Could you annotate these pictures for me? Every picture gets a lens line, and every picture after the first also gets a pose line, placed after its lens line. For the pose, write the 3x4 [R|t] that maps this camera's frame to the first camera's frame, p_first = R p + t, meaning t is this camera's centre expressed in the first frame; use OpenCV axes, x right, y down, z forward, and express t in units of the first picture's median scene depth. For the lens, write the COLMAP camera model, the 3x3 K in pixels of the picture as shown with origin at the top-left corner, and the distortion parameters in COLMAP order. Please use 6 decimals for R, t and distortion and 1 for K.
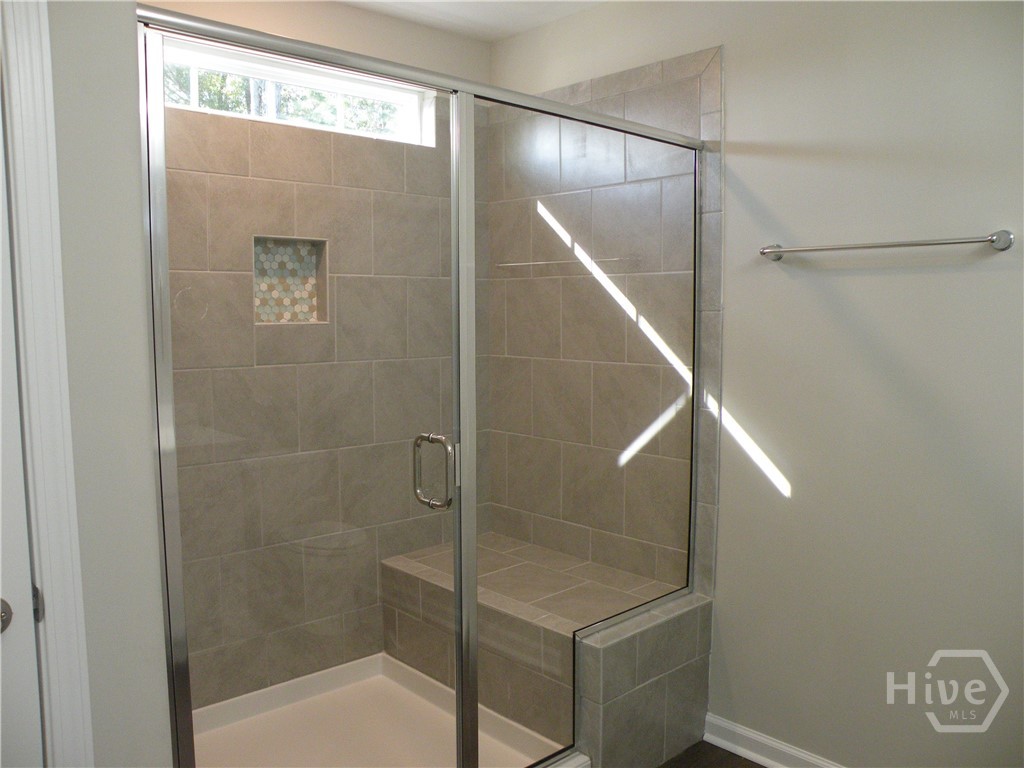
lens RADIAL K [[818.8, 0, 512.0], [0, 818.8, 384.0], [0, 0, 1]] dist [-0.173624, 0.159562]
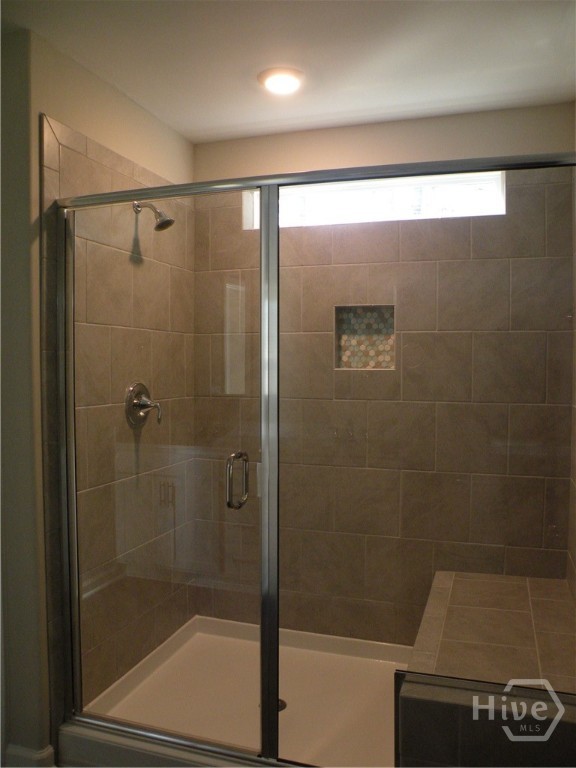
lens RADIAL K [[614.1, 0, 288.0], [0, 614.1, 384.0], [0, 0, 1]] dist [-0.173624, 0.159562]
pose [[0.485843, 0.027866, -0.873602, 0.530993], [-0.083069, 0.996440, -0.014414, -0.025594], [0.870090, 0.079572, 0.486428, 0.393484]]
